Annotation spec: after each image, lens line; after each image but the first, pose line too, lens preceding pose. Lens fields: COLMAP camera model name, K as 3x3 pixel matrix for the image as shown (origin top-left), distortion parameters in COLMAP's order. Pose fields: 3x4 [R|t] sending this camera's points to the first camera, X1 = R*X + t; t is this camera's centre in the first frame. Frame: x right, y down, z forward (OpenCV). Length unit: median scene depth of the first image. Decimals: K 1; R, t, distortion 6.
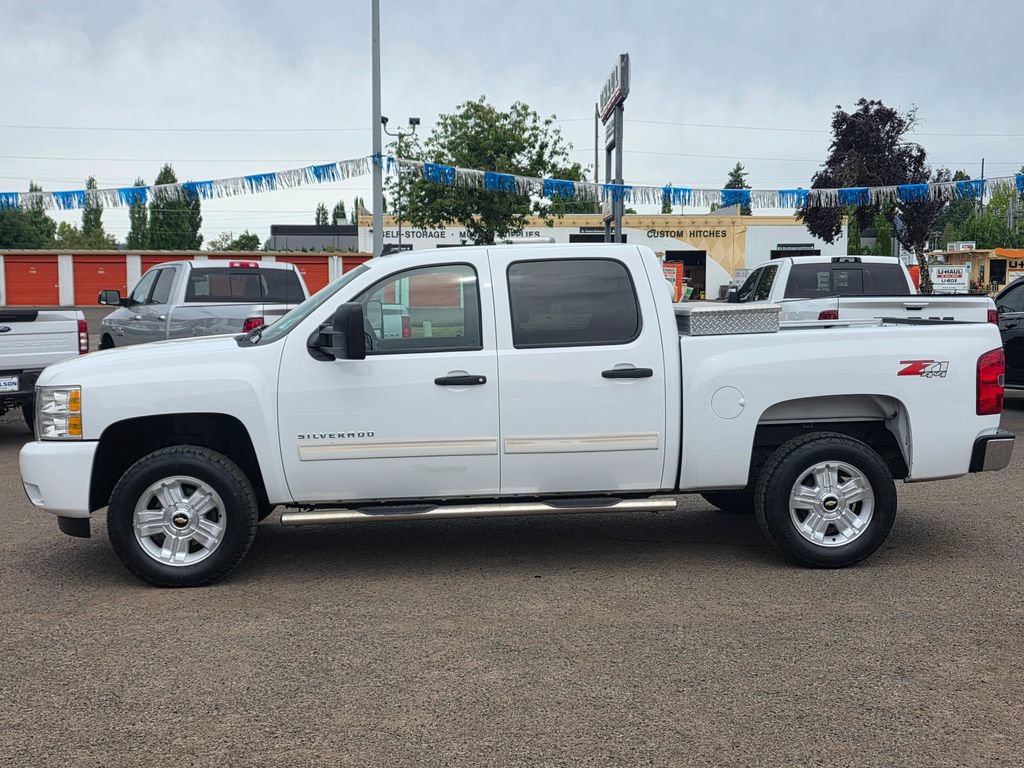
lens RADIAL K [[1182.0, 0, 518.4], [0, 1182.0, 377.9], [0, 0, 1]] dist [0.143783, -0.323405]
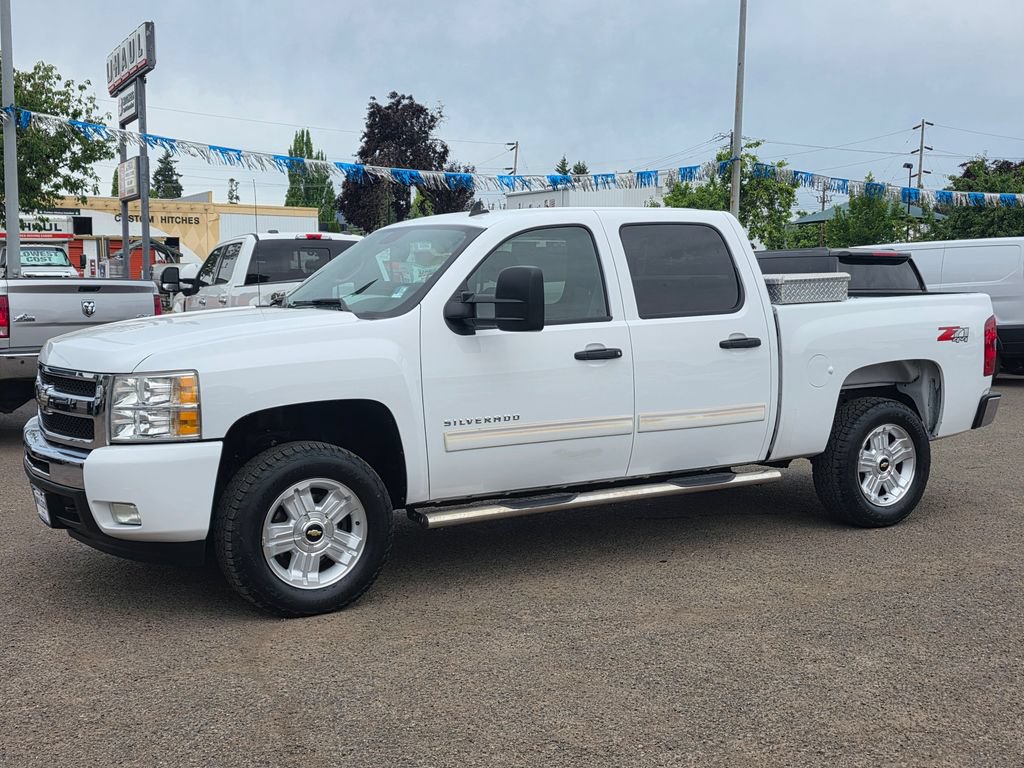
lens RADIAL K [[1180.2, 0, 512.0], [0, 1180.2, 384.0], [0, 0, 1]] dist [0.144374, -0.314823]
pose [[0.898671, -0.032364, 0.437428, -0.492703], [0.026638, 0.999460, 0.019221, 0.005706], [-0.437814, -0.005621, 0.899048, 0.206493]]
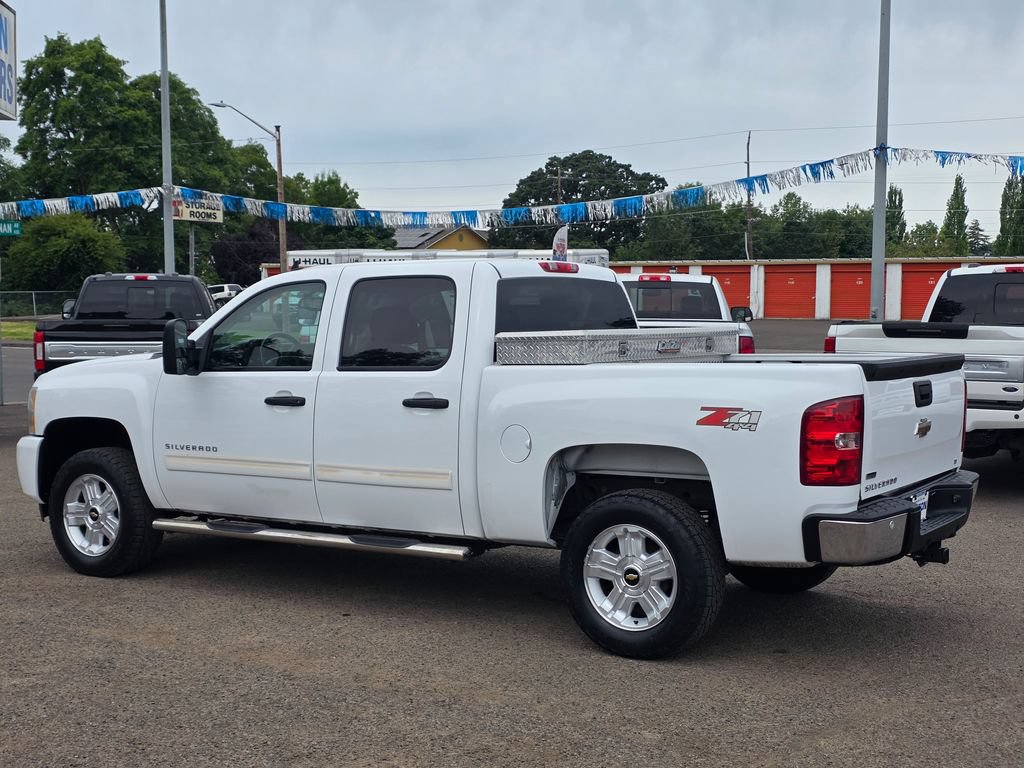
lens RADIAL K [[1356.1, 0, 553.8], [0, 1356.1, 370.0], [0, 0, 1]] dist [0.199074, -0.591297]
pose [[0.802703, 0.039852, -0.595046, 0.776603], [-0.053916, 0.998528, -0.005857, -0.027955], [0.593937, 0.036784, 0.803670, 0.218572]]
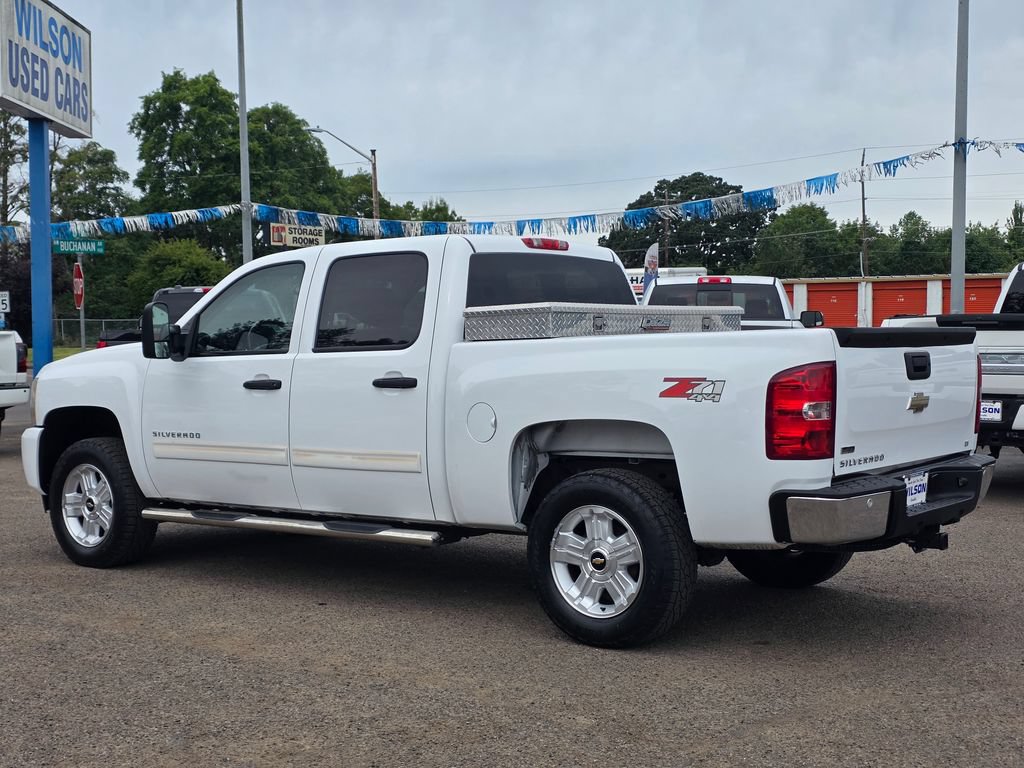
lens RADIAL K [[1359.5, 0, 536.8], [0, 1359.5, 389.1], [0, 0, 1]] dist [0.178290, -0.514842]
pose [[0.741758, 0.031360, -0.669934, 0.826937], [-0.048341, 0.998808, -0.006770, 0.002512], [0.668923, 0.037407, 0.742390, 0.322389]]
